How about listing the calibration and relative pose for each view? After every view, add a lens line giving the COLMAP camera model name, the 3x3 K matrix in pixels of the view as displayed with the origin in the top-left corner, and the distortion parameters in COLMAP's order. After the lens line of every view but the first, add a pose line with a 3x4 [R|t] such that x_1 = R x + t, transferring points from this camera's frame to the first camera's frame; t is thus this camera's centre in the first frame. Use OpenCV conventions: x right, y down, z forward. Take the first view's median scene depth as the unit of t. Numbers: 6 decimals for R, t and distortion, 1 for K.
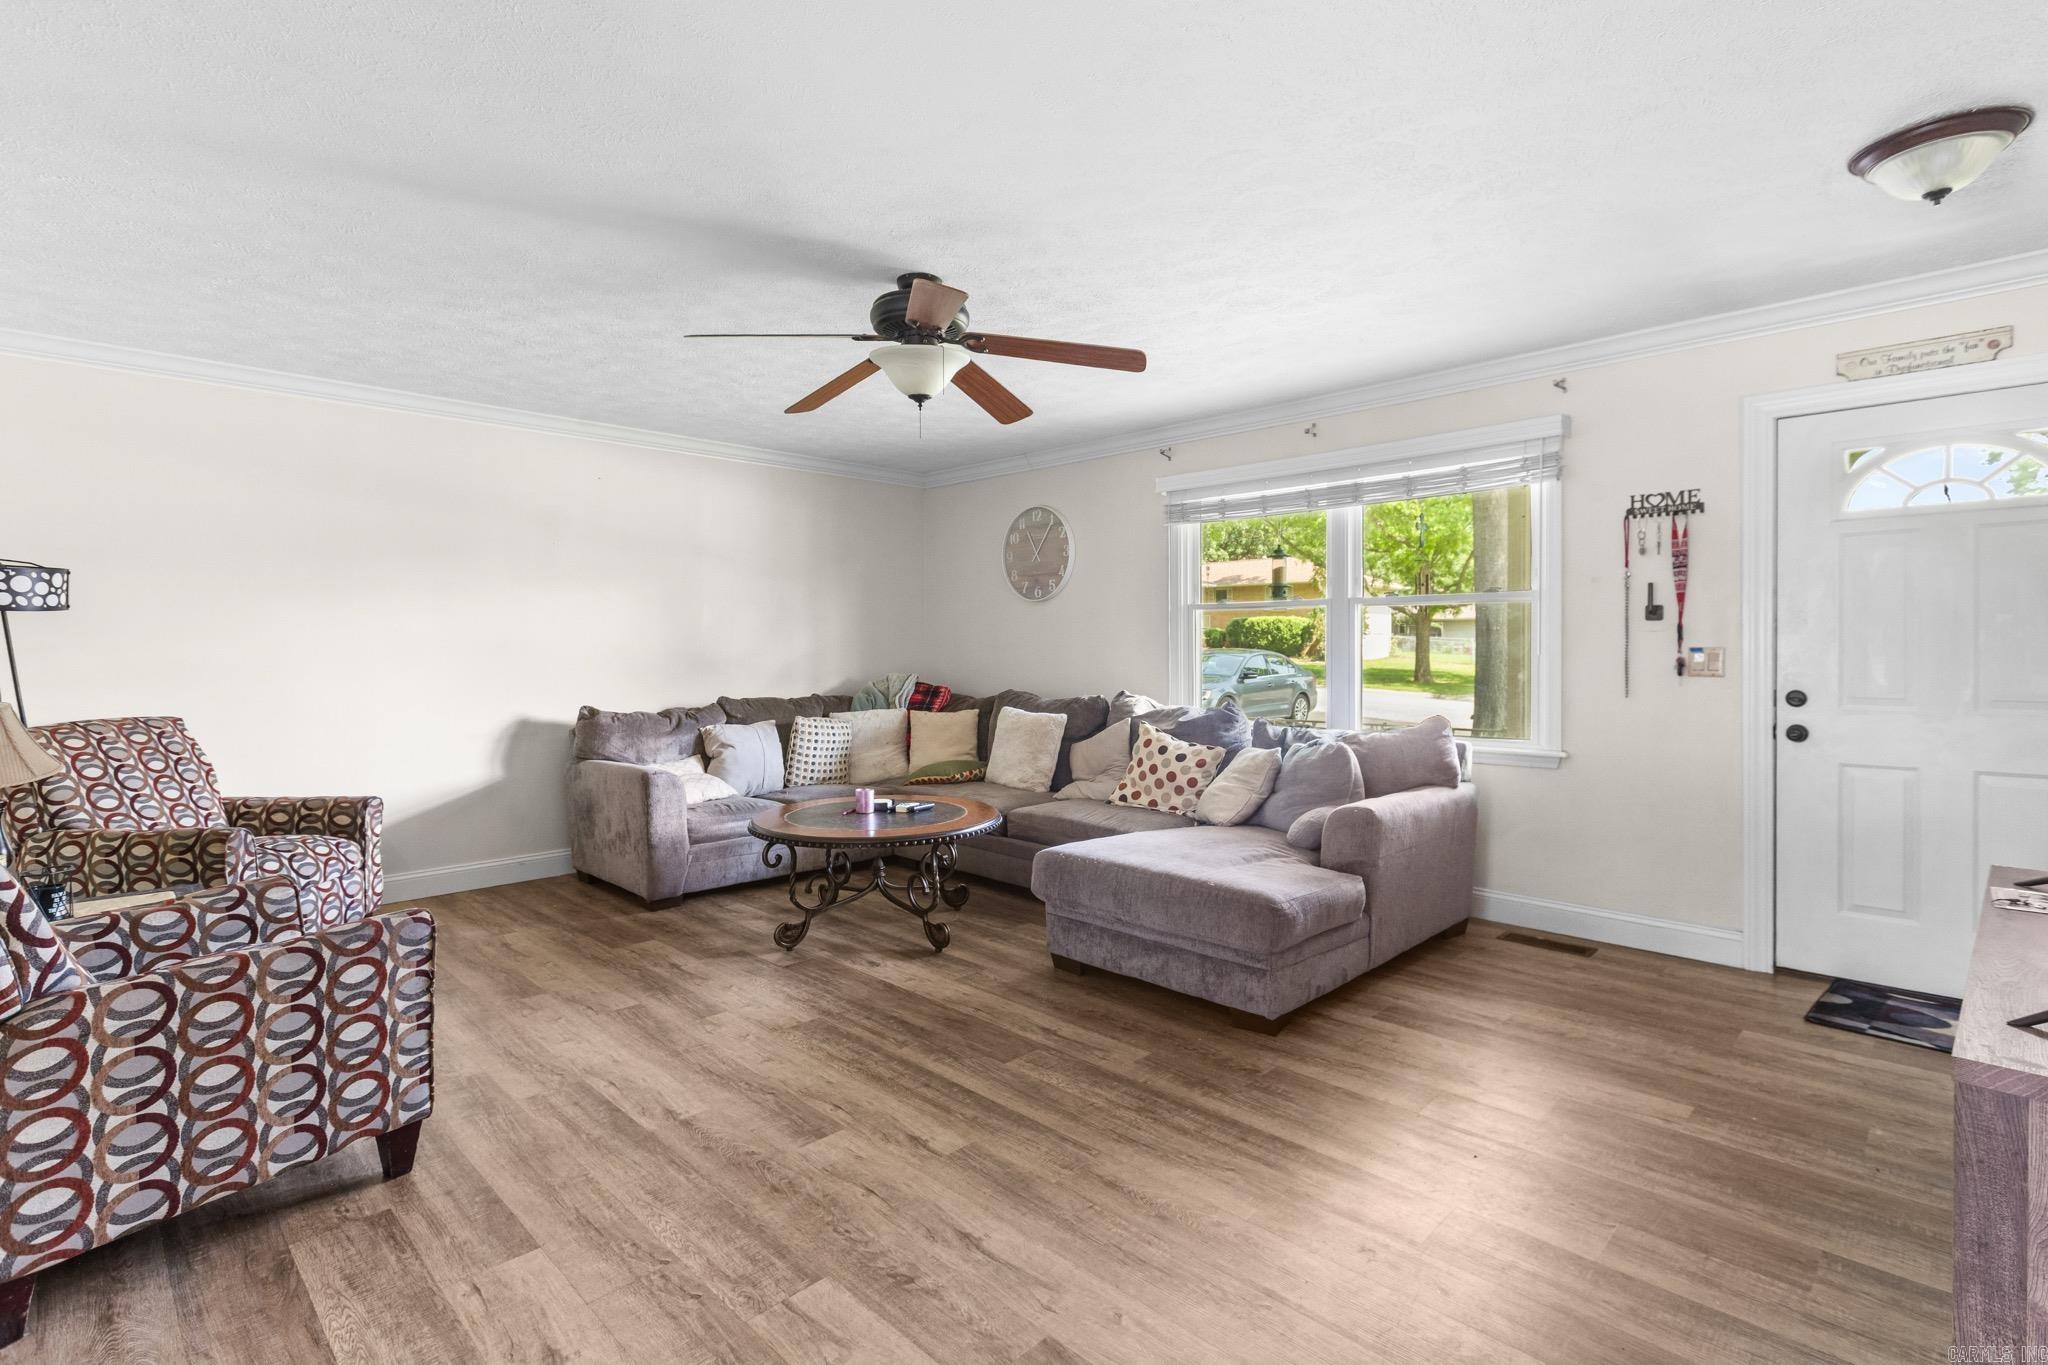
lens RADIAL K [[970.6, 0, 1023.8], [0, 970.6, 616.4], [0, 0, 1]] dist [0.004492, 0.000085]
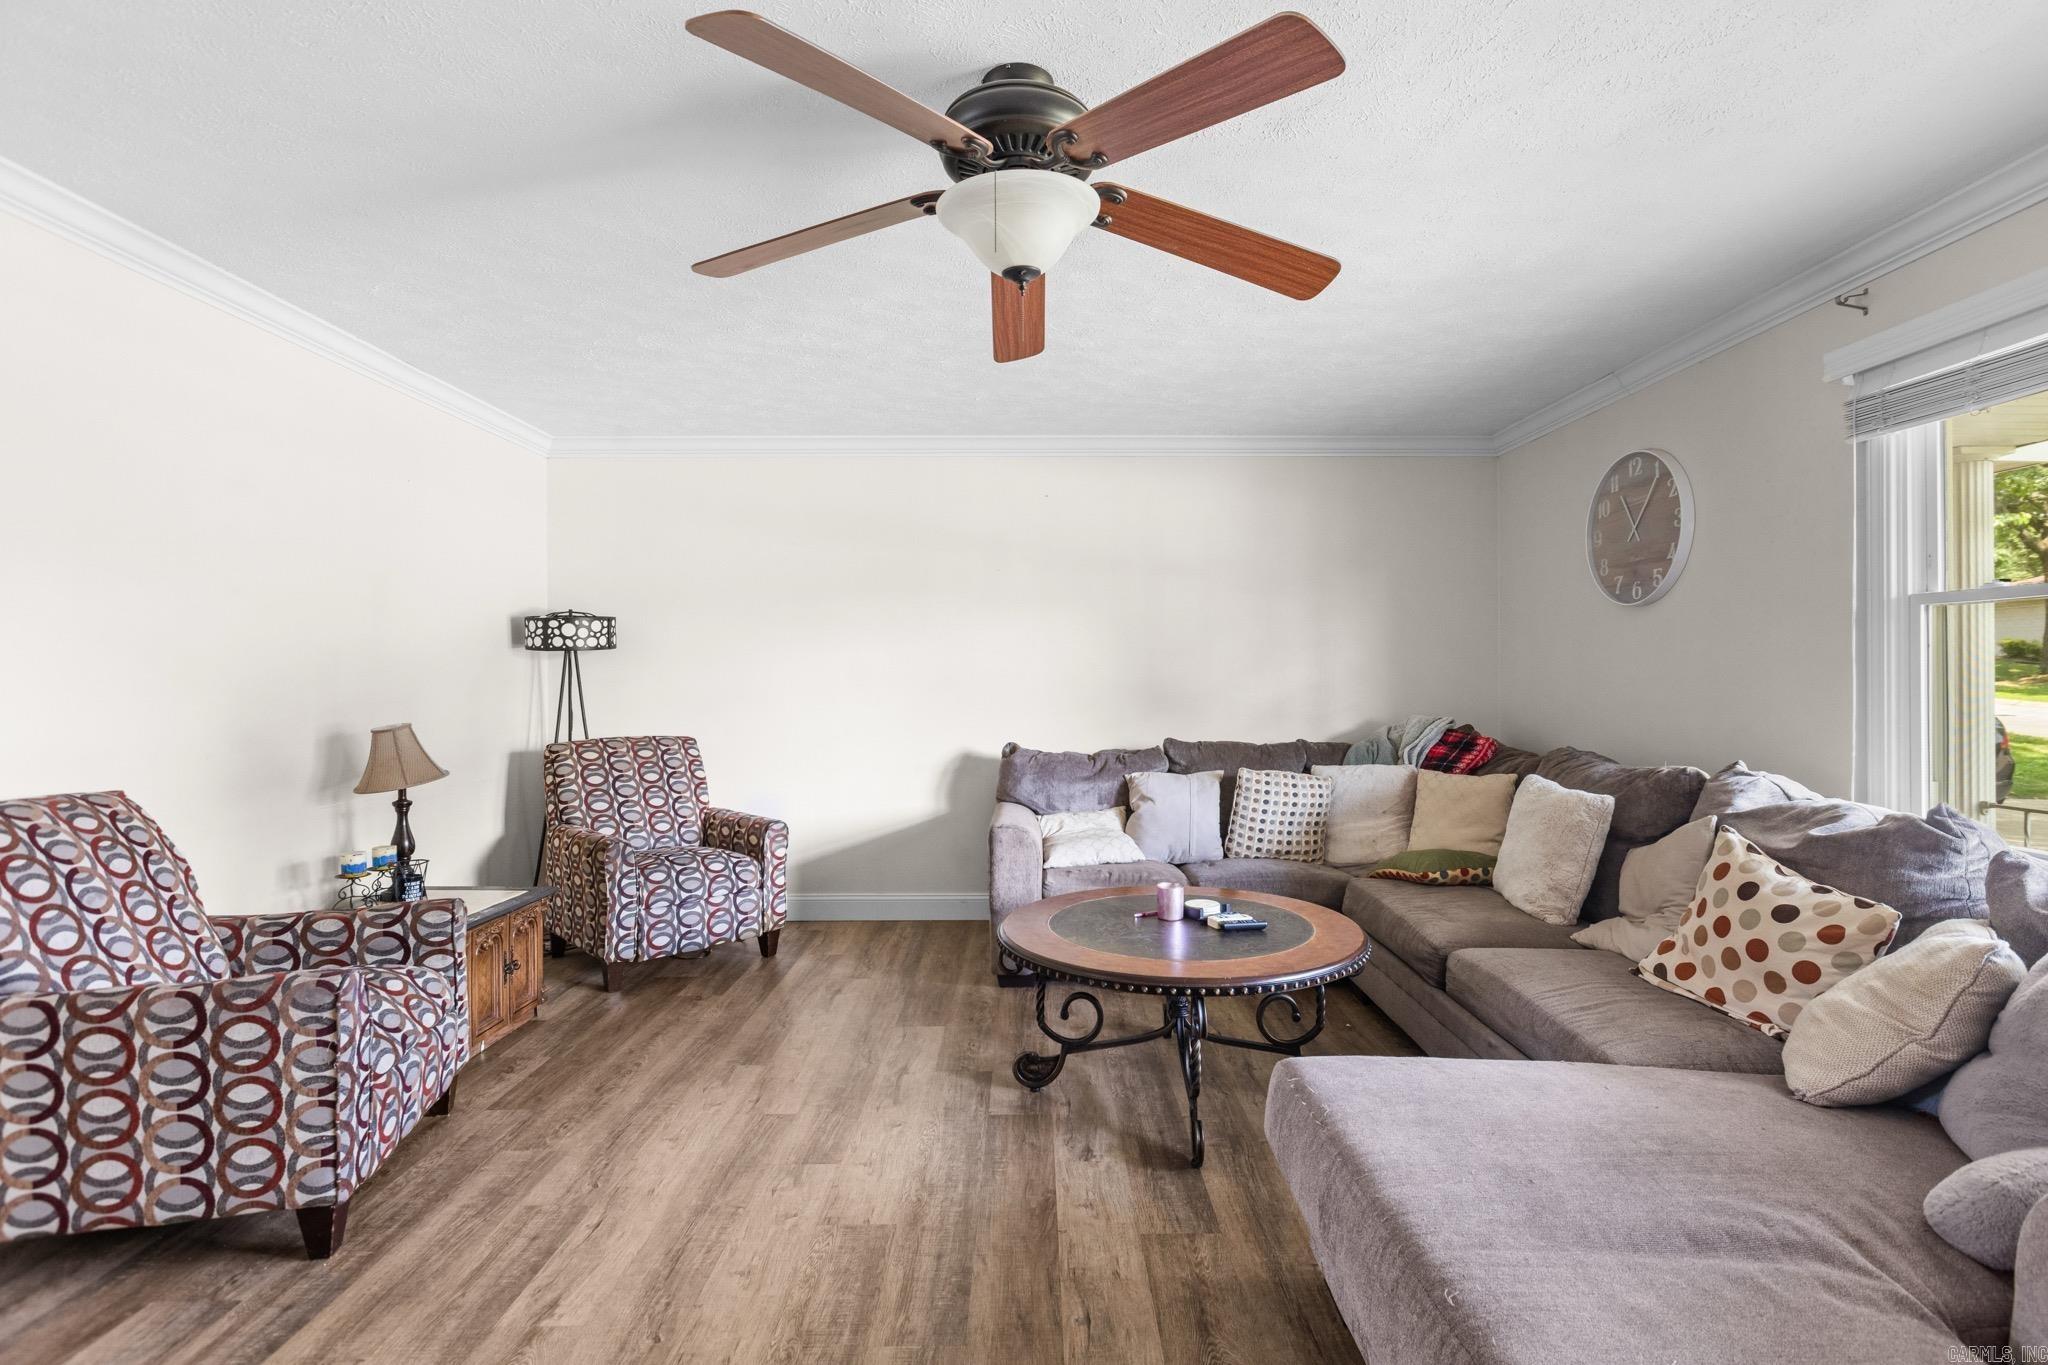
lens RADIAL K [[949.5, 0, 1045.0], [0, 949.5, 662.8], [0, 0, 1]] dist [-0.005405, -0.000185]
pose [[0.712274, -0.010710, -0.701820, 0.229108], [0.021506, 0.999747, 0.006570, 0.011930], [0.701572, -0.019773, 0.712324, 0.416482]]
